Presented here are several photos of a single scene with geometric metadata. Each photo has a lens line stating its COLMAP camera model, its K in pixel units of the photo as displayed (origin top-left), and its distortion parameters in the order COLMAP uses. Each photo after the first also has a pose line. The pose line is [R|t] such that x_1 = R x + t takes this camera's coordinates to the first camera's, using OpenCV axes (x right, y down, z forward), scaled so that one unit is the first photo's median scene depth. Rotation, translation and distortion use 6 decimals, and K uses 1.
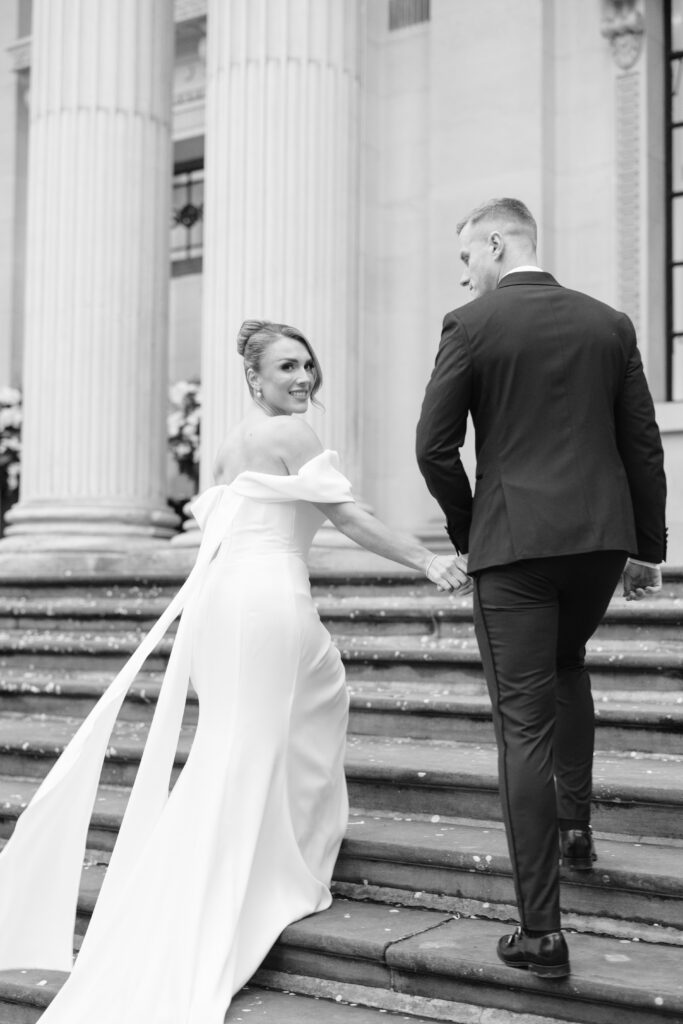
lens RADIAL K [[1826.6, 0, 341.5], [0, 1826.6, 512.0], [0, 0, 1]] dist [0.097150, -0.287633]
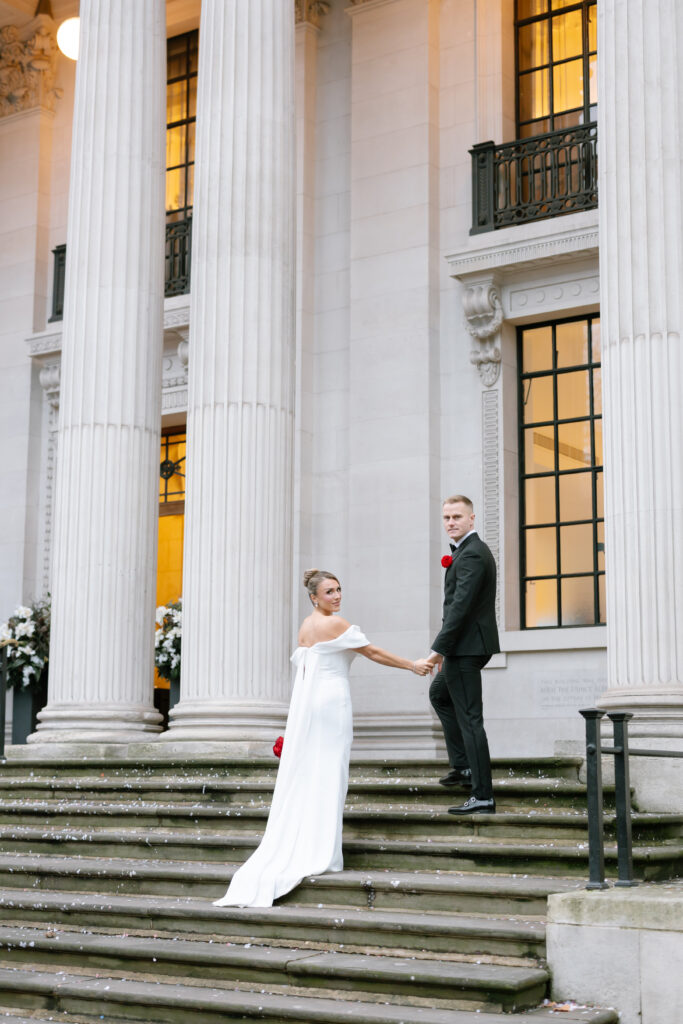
lens RADIAL K [[1826.6, 0, 341.5], [0, 1826.6, 512.0], [0, 0, 1]] dist [0.097150, -0.287633]
pose [[0.999753, 0.001727, 0.022155, 0.017107], [0.000265, 0.995981, -0.089563, -0.030139], [-0.022221, 0.089547, 0.995735, -0.445176]]
